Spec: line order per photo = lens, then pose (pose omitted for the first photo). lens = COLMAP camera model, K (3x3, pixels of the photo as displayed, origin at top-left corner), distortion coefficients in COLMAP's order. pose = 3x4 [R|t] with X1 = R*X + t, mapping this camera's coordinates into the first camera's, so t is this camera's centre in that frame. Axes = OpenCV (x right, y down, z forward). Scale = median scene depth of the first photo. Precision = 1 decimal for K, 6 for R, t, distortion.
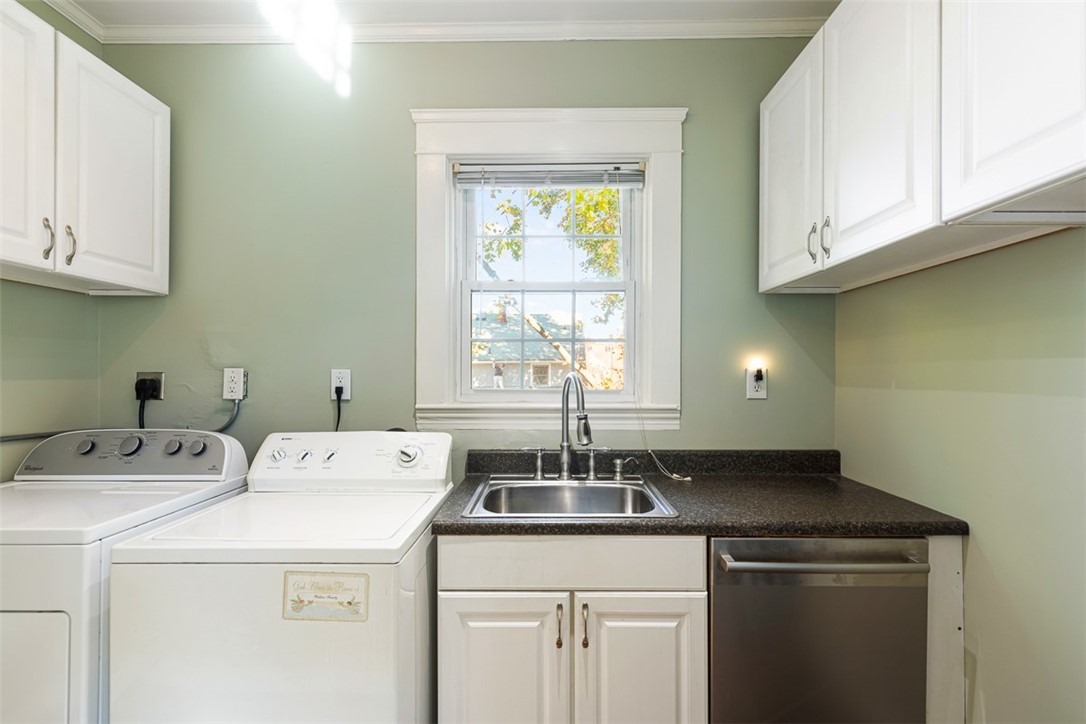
lens RADIAL K [[492.6, 0, 539.4], [0, 492.6, 366.5], [0, 0, 1]] dist [0.011150, -0.002700]
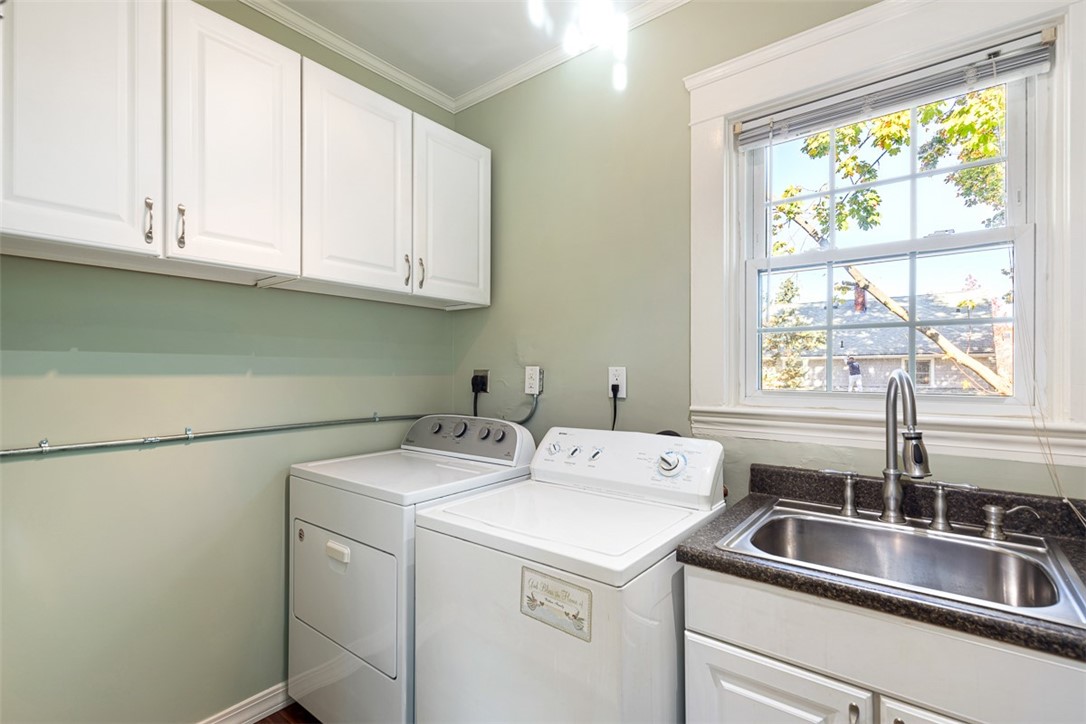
lens RADIAL K [[492.6, 0, 550.3], [0, 492.6, 364.8], [0, 0, 1]] dist [0.011150, -0.002700]
pose [[0.798072, -0.006943, -0.602522, 0.099960], [0.008593, 0.999963, -0.000141, 0.000531], [0.602501, -0.005065, 0.798102, 0.154624]]
